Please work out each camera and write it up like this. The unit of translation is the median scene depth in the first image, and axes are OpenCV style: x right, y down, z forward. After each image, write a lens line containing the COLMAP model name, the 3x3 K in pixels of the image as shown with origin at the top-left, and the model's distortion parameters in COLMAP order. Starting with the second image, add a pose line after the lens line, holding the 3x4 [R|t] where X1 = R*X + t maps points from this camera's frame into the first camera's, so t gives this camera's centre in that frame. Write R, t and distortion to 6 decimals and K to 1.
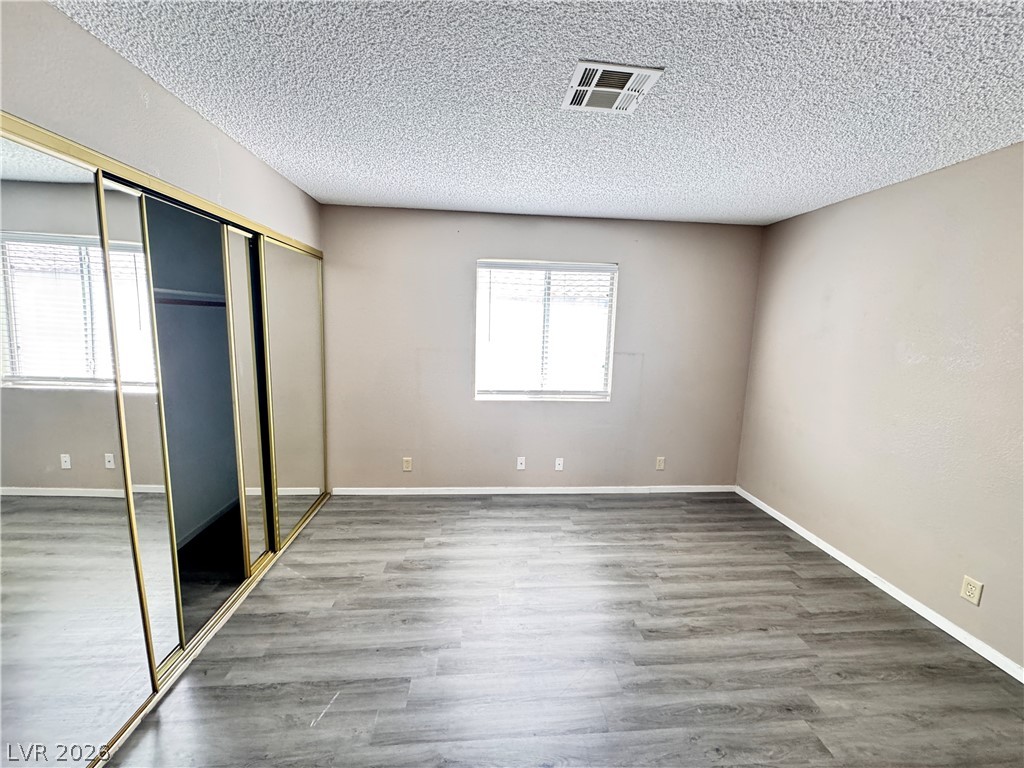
lens RADIAL K [[408.0, 0, 513.3], [0, 408.0, 382.4], [0, 0, 1]] dist [-0.002641, 0.000137]
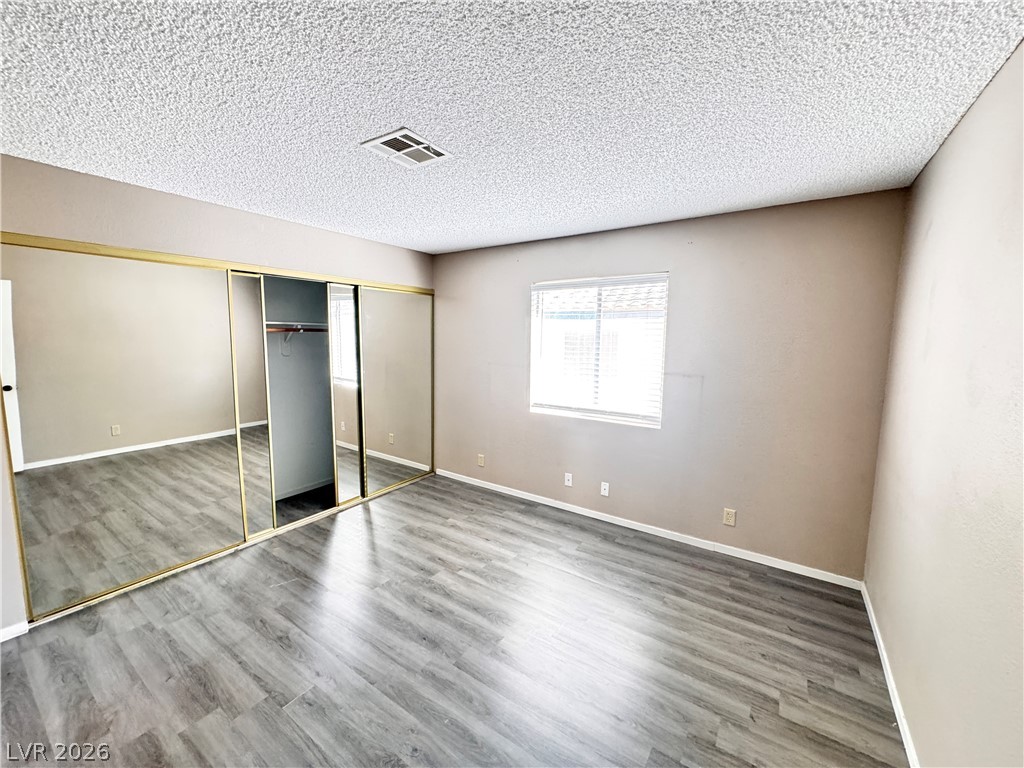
lens RADIAL K [[408.0, 0, 513.3], [0, 408.0, 382.4], [0, 0, 1]] dist [-0.002641, 0.000137]
pose [[0.776900, 0.052520, -0.627430, 0.615213], [-0.082393, 0.996426, -0.018614, -0.011678], [0.624210, 0.066157, 0.778451, 0.138663]]
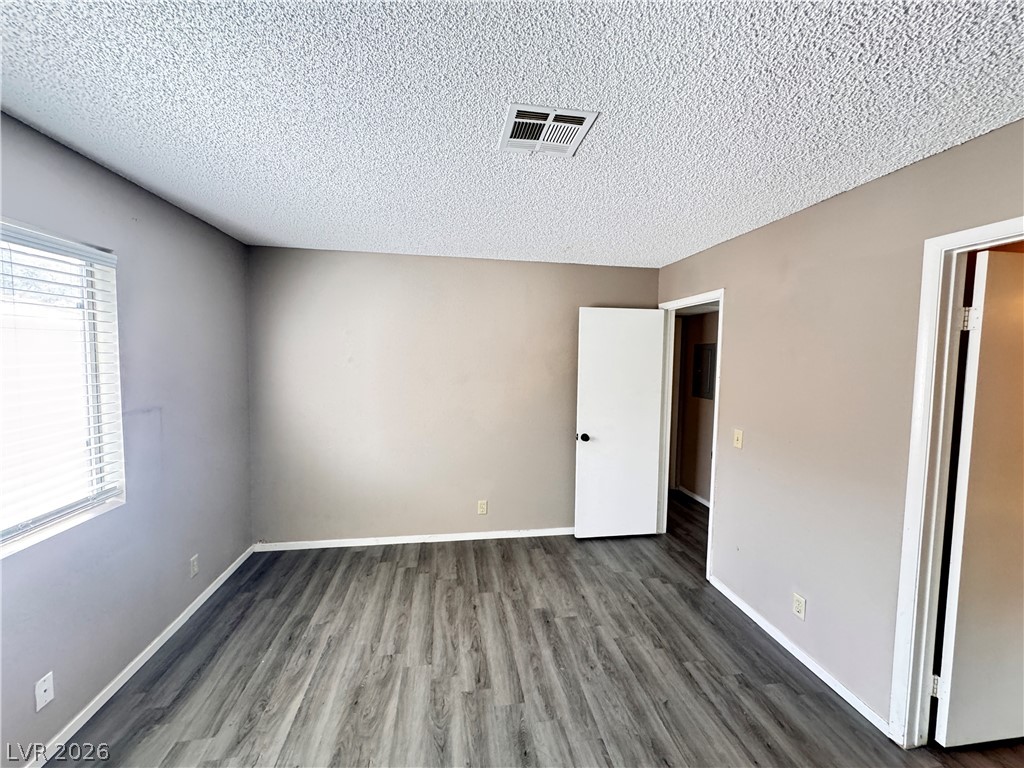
lens RADIAL K [[408.0, 0, 513.3], [0, 408.0, 382.4], [0, 0, 1]] dist [-0.002641, 0.000137]
pose [[-0.078629, -0.088534, 0.992965, -0.373176], [0.127336, 0.986998, 0.098085, -0.113616], [-0.988738, 0.134153, -0.066333, 0.585251]]
